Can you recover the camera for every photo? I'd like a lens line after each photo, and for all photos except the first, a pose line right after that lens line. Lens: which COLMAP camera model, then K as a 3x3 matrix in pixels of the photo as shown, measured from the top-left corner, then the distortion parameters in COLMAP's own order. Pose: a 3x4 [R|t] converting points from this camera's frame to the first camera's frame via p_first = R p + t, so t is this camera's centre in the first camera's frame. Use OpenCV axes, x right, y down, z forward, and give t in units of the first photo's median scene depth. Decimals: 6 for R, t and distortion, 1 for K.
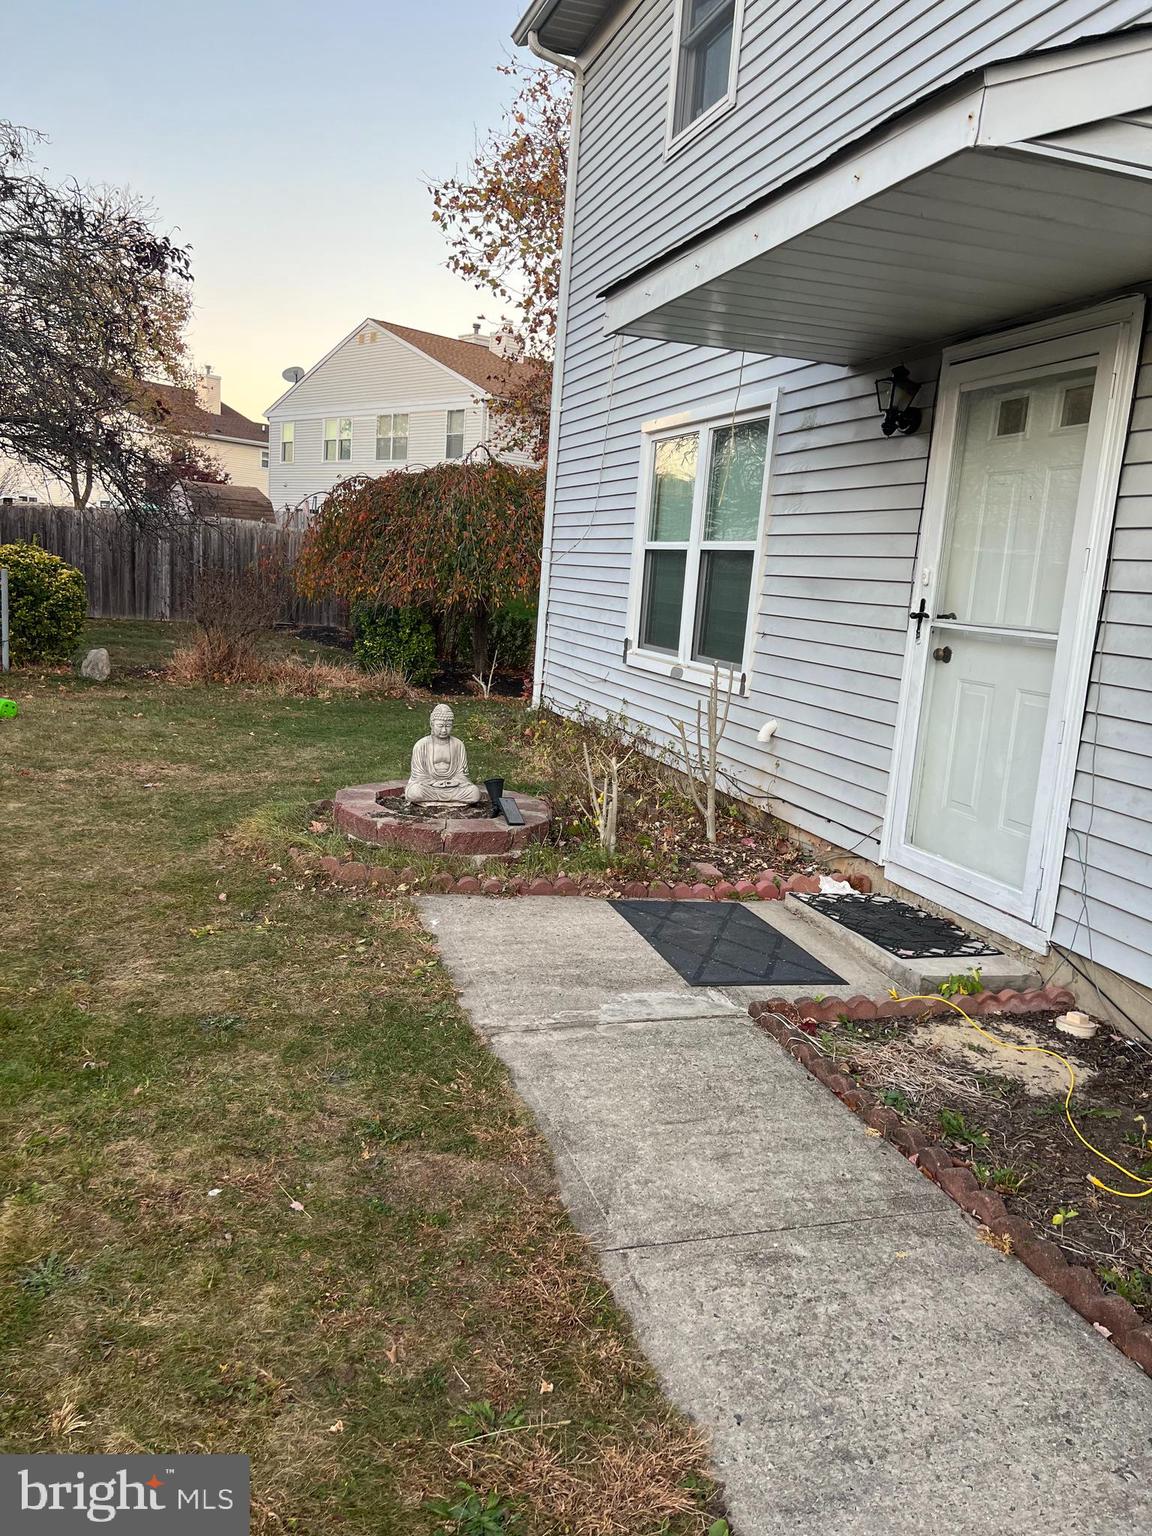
lens RADIAL K [[1149.1, 0, 572.8], [0, 1149.1, 780.5], [0, 0, 1]] dist [0.029618, -0.036312]
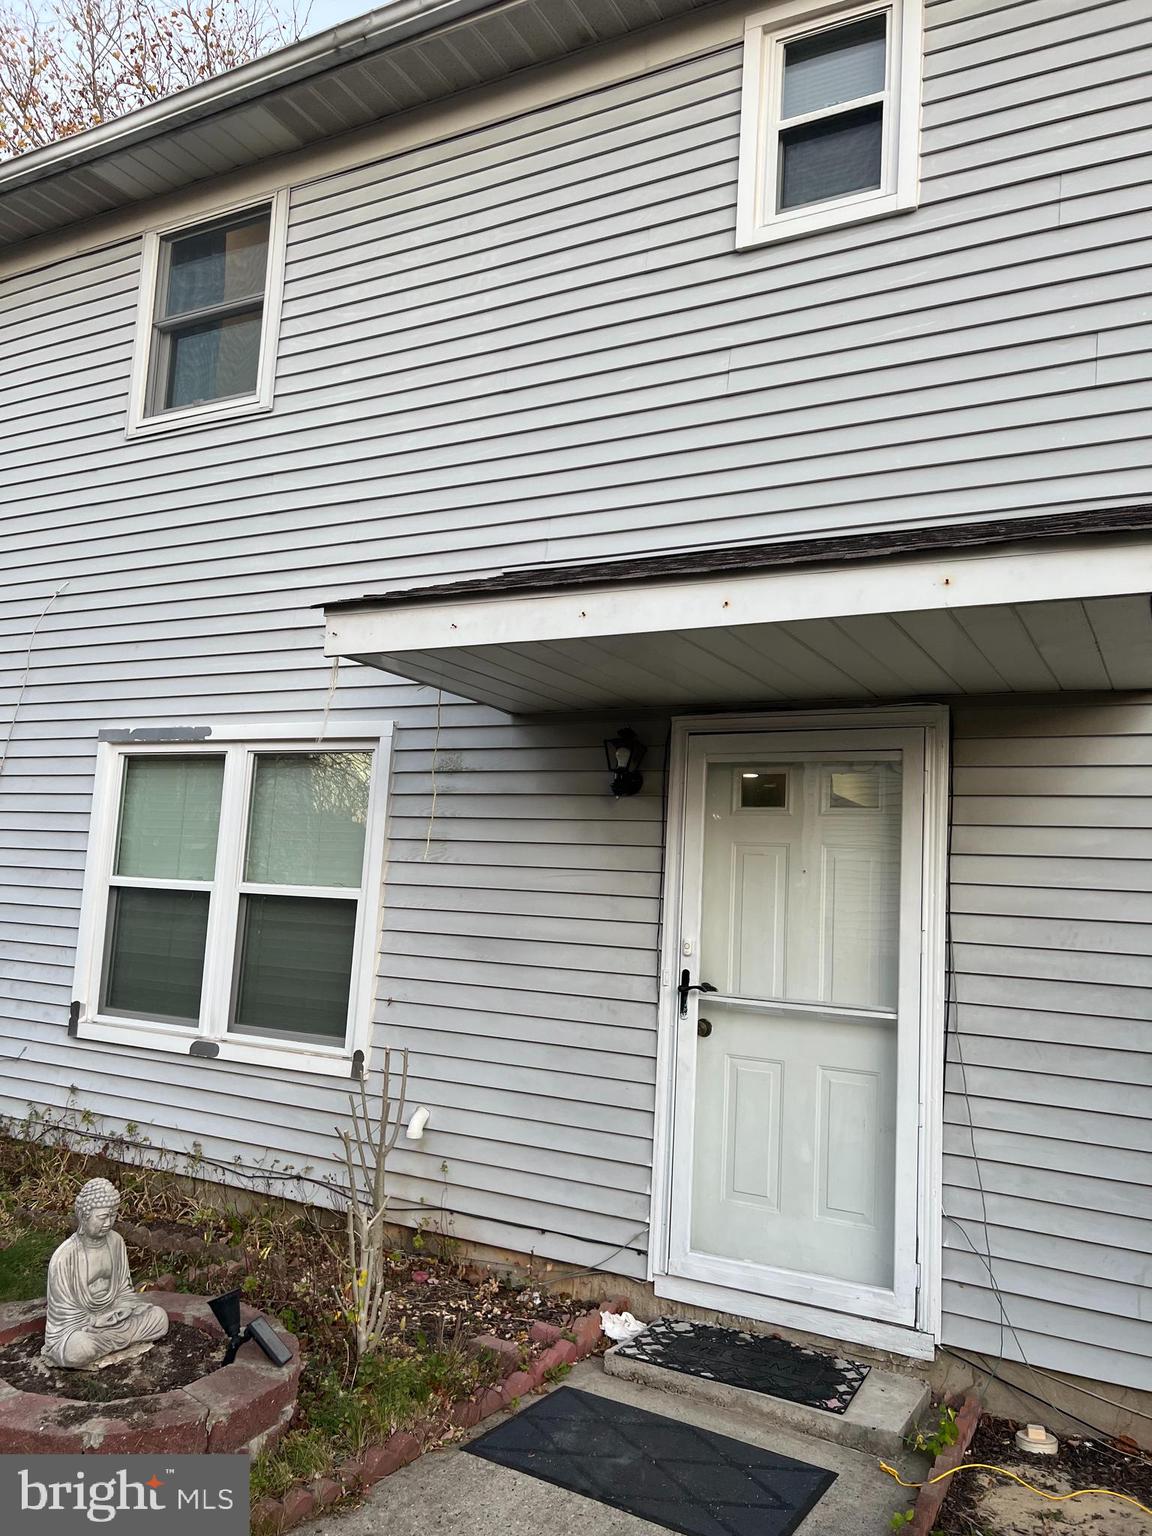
lens RADIAL K [[1149.1, 0, 575.8], [0, 1149.1, 765.8], [0, 0, 1]] dist [0.029618, -0.036312]
pose [[0.726742, 0.051643, 0.684966, -0.401639], [0.118885, 0.972665, -0.199470, -0.141615], [-0.676544, 0.226396, 0.700738, 0.364898]]
